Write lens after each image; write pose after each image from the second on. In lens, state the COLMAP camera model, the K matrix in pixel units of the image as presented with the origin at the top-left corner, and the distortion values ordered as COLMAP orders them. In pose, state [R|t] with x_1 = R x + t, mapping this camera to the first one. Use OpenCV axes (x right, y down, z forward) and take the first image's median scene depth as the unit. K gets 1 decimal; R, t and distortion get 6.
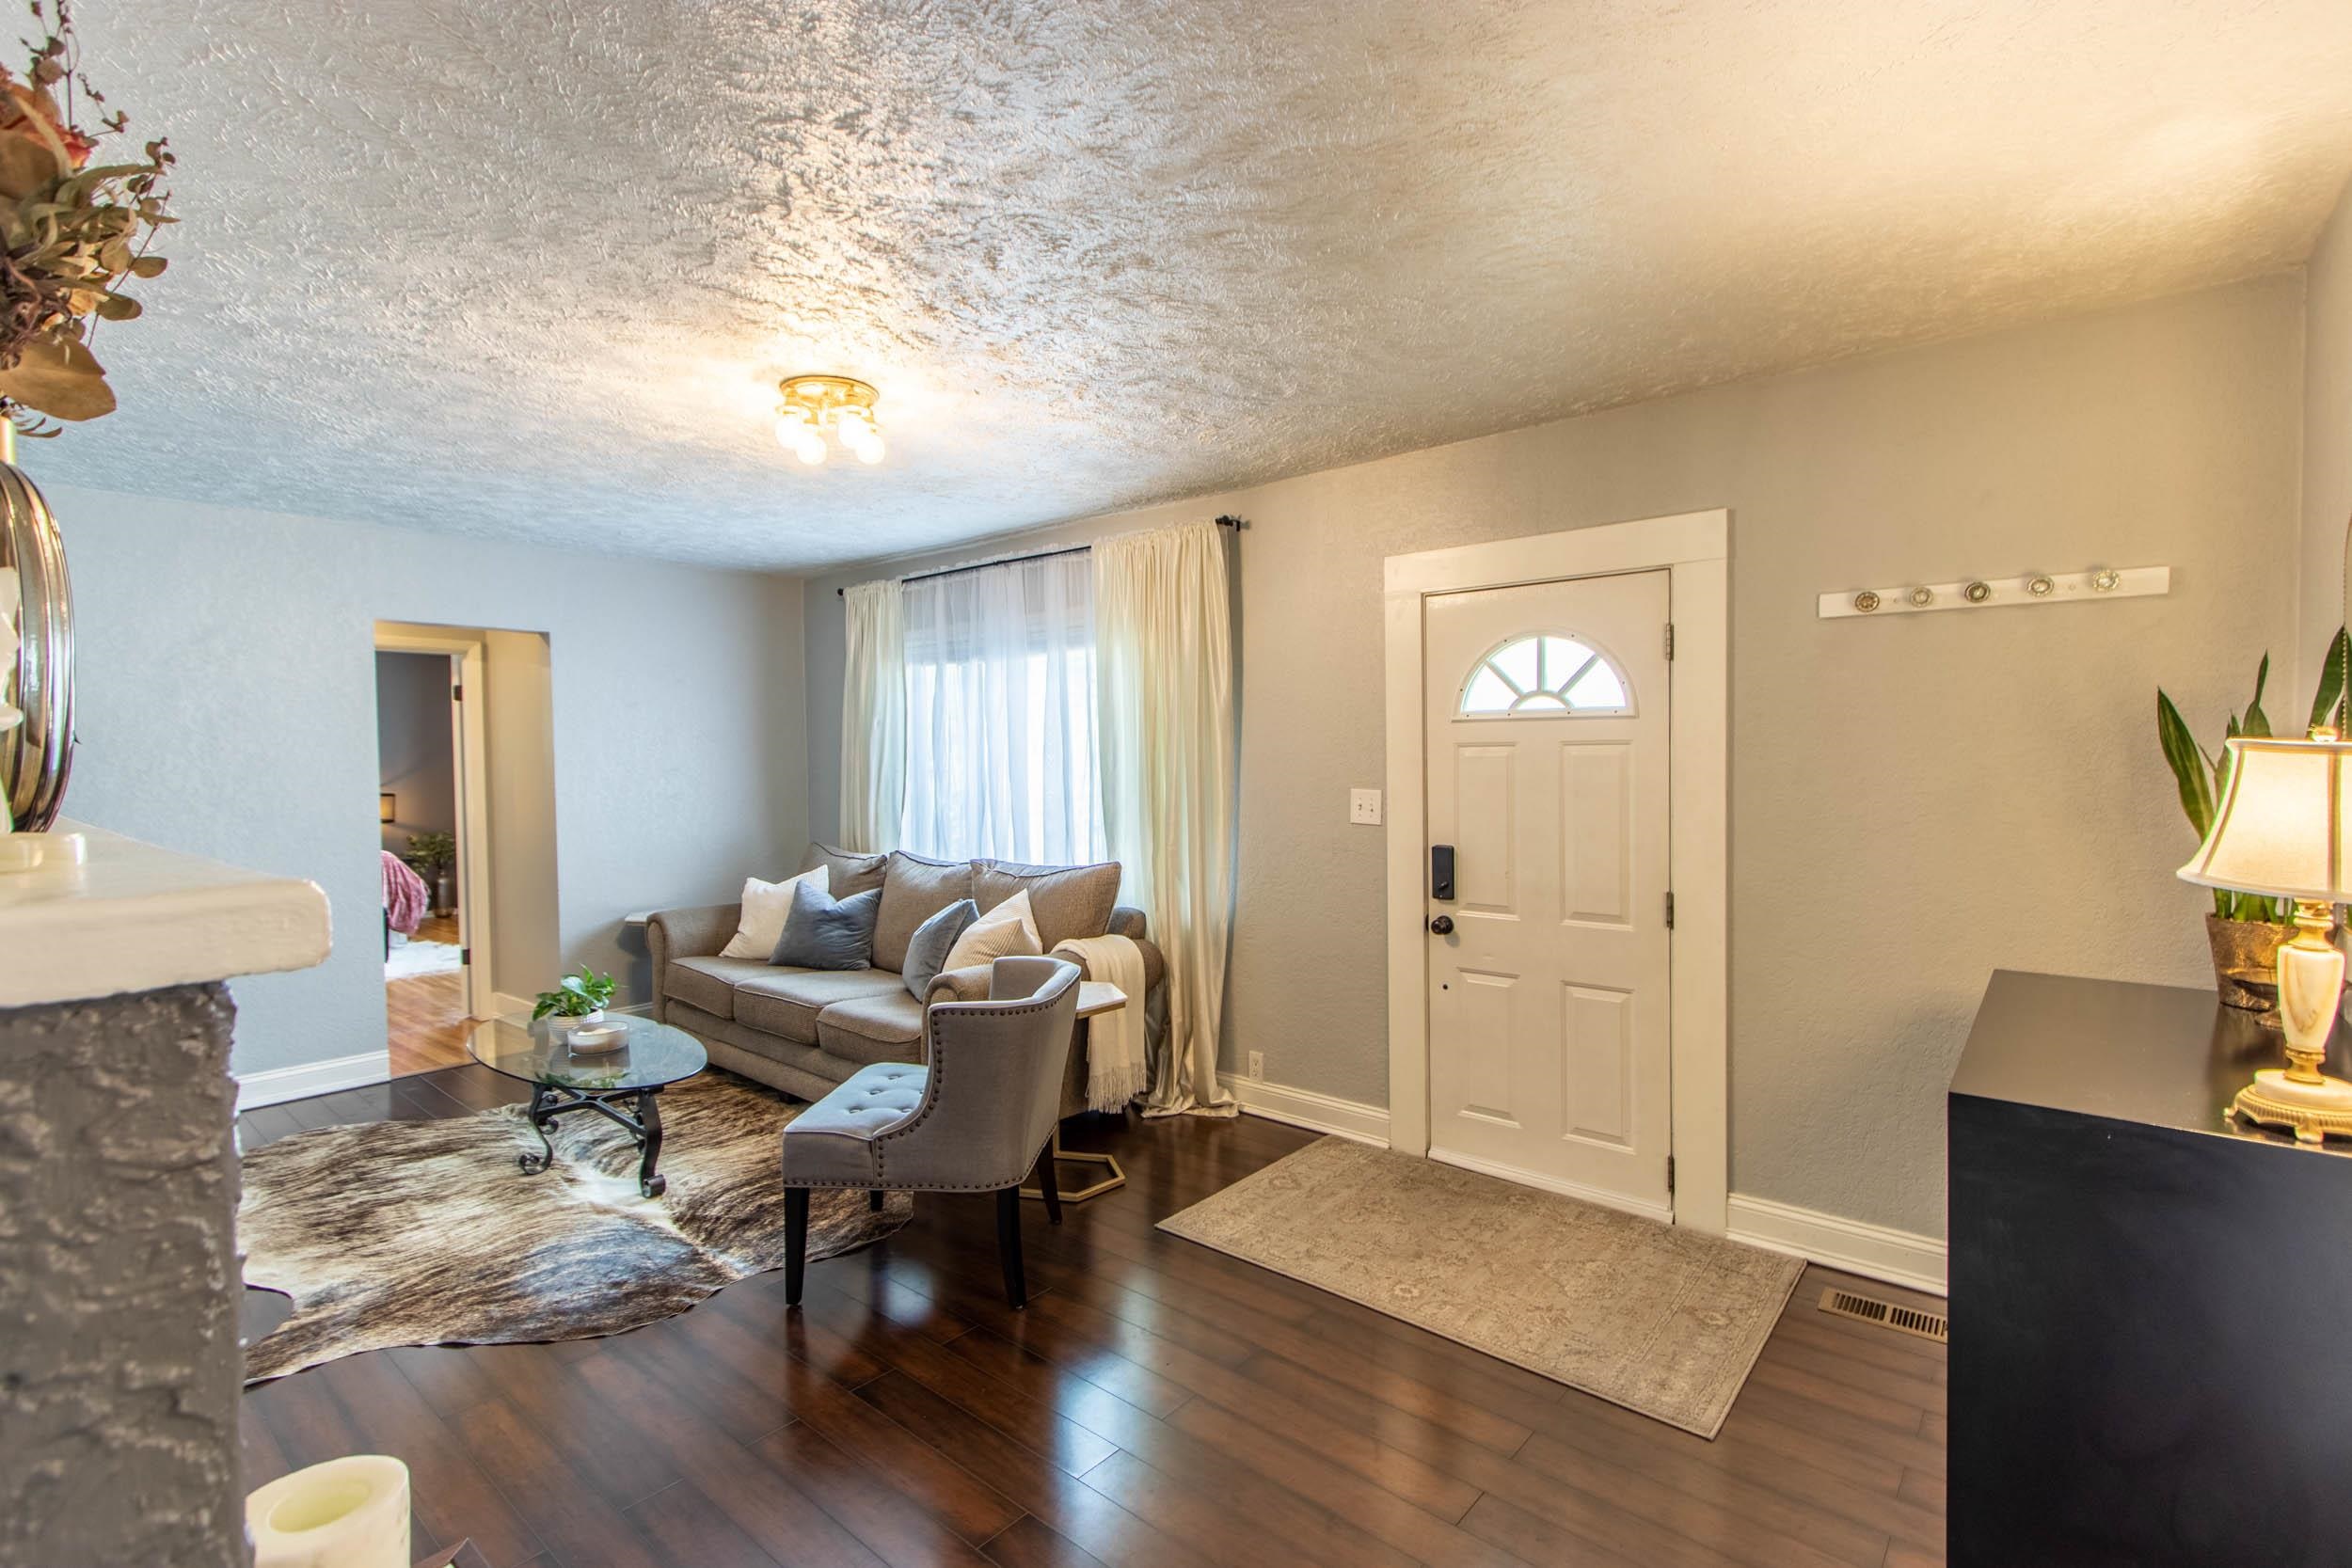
lens RADIAL K [[1079.9, 0, 1159.0], [0, 1079.9, 779.3], [0, 0, 1]] dist [0.012946, -0.003352]
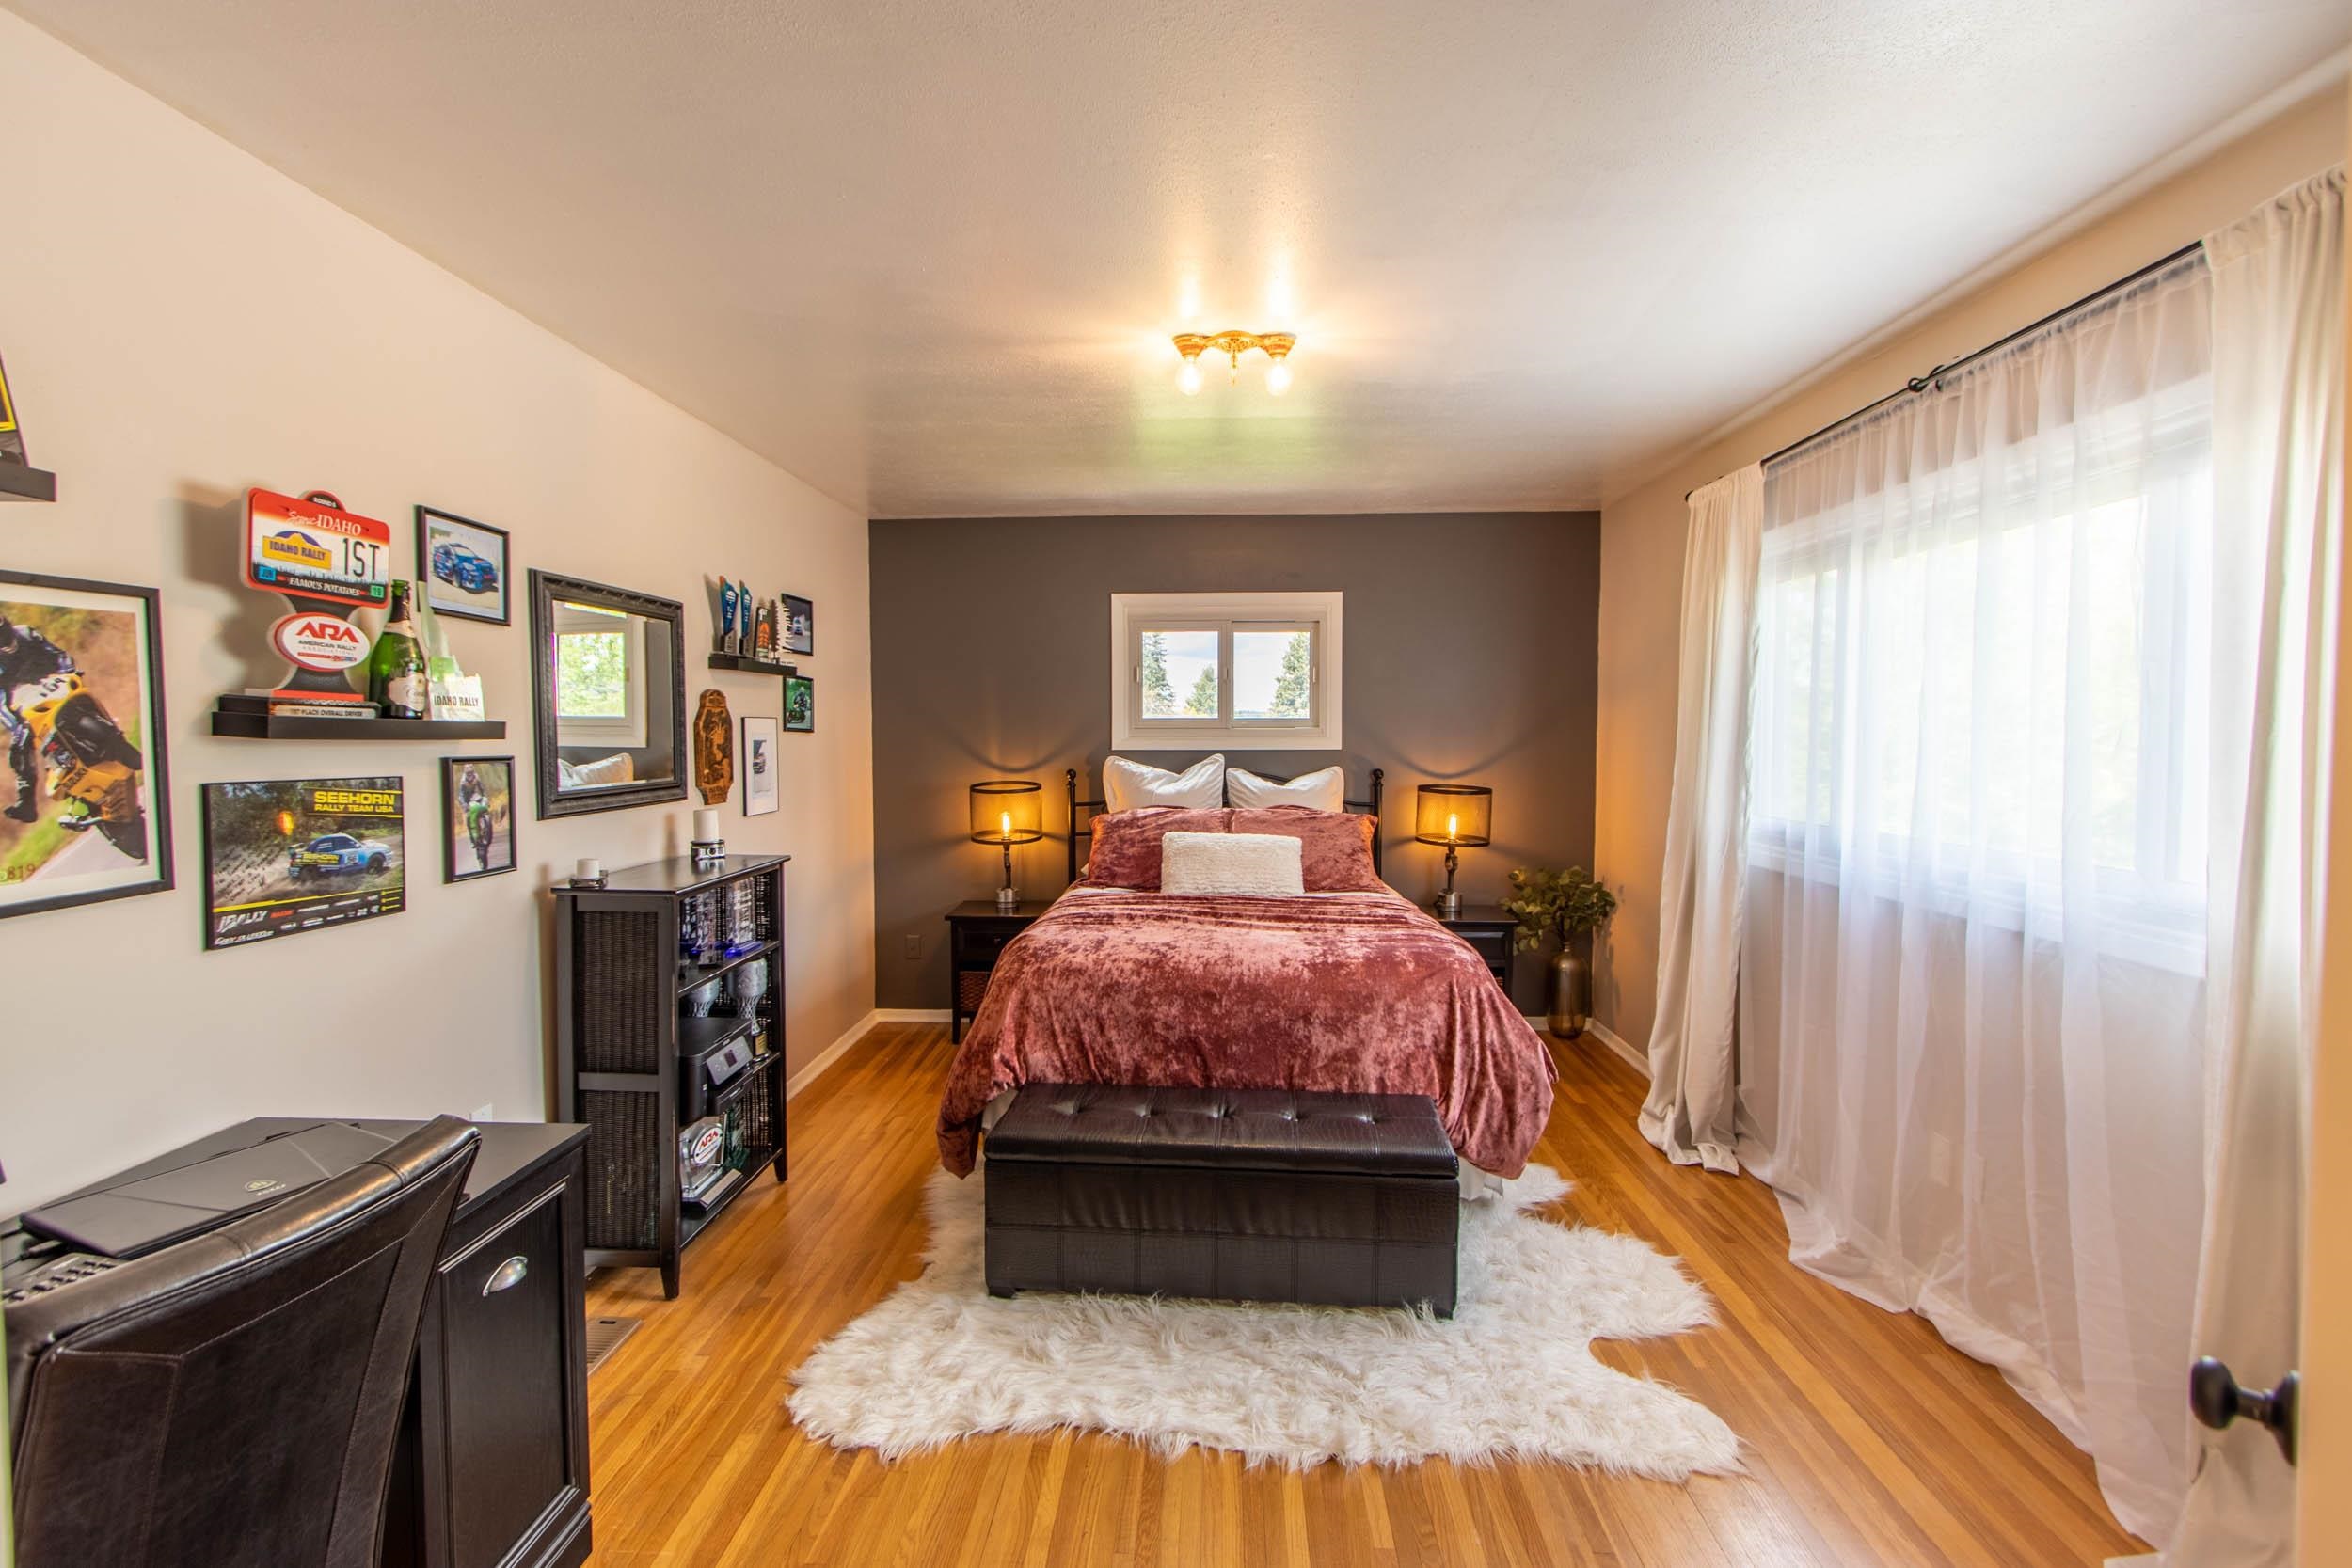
lens RADIAL K [[1079.9, 0, 1159.0], [0, 1079.9, 779.3], [0, 0, 1]] dist [0.012946, -0.003352]
pose [[0.609373, 0.047040, -0.791487, -0.481014], [-0.029399, 0.998893, 0.036732, -0.005146], [0.792338, 0.000885, 0.610081, 0.686276]]
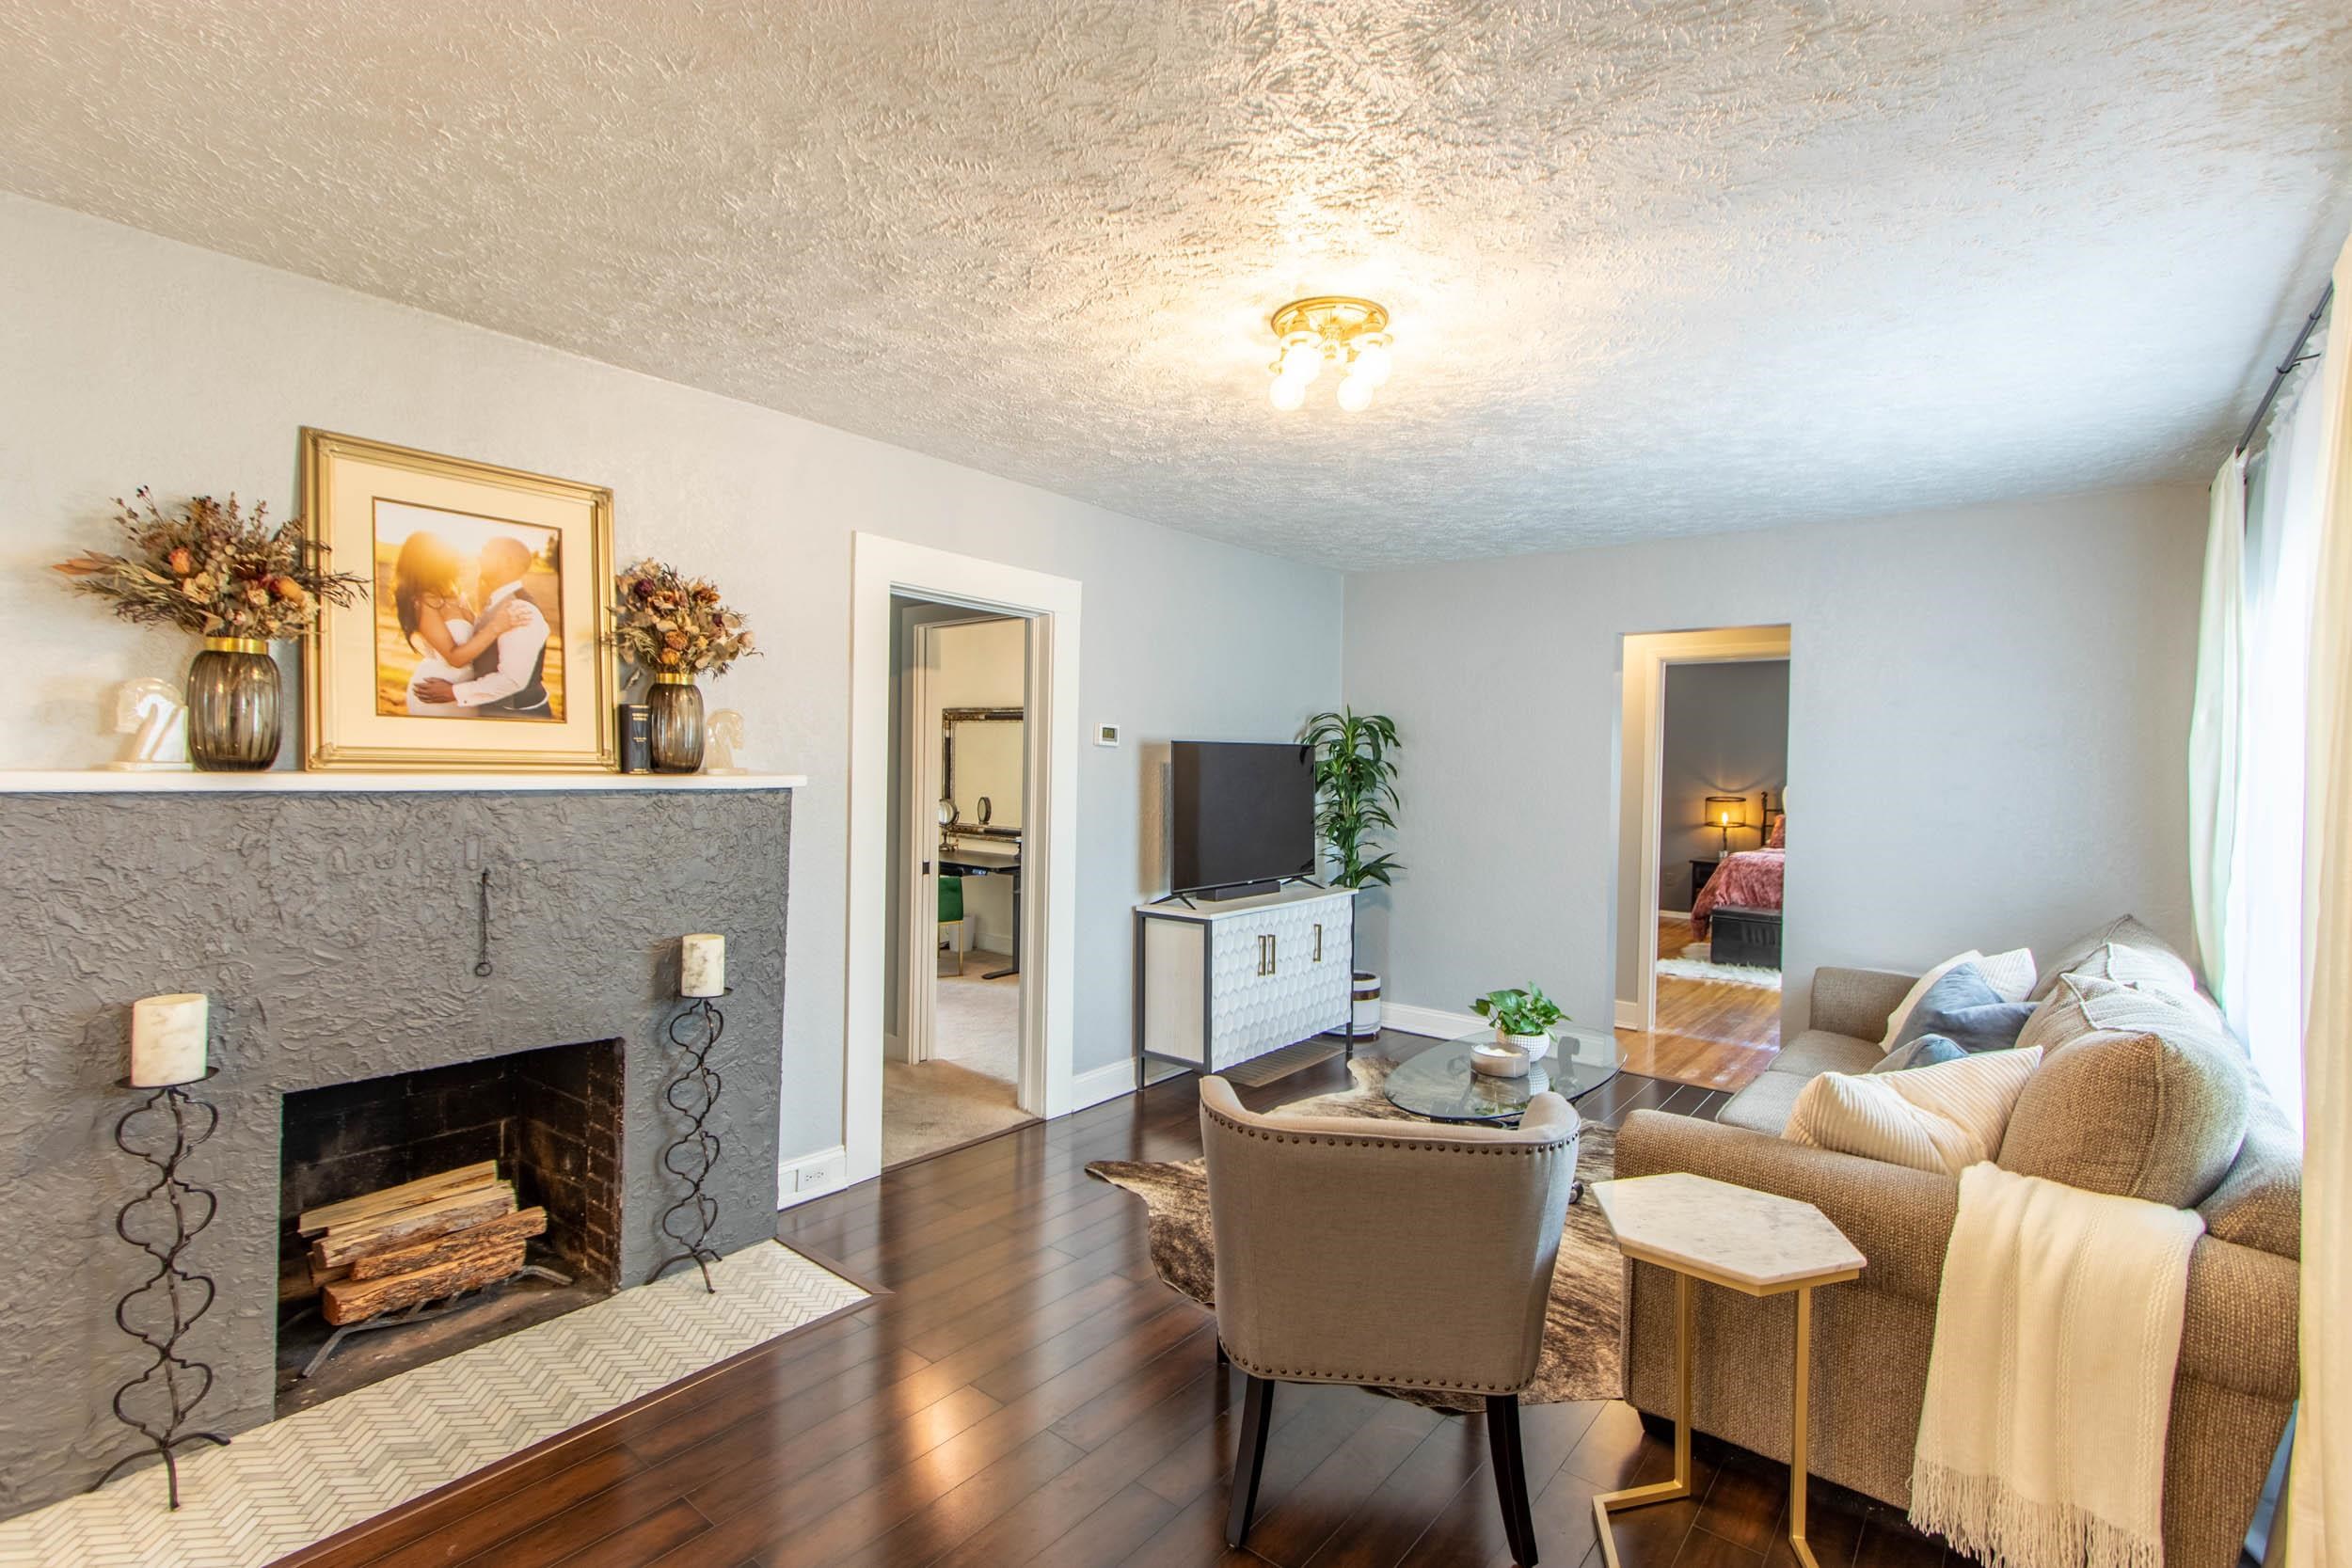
lens RADIAL K [[1080.5, 0, 1154.6], [0, 1080.5, 777.0], [0, 0, 1]] dist [0.011868, 0.000228]
pose [[0.025239, 0.032401, -0.999156, 0.191090], [-0.044322, 0.998528, 0.031261, -0.010887], [0.998698, 0.043495, 0.026638, 0.311423]]
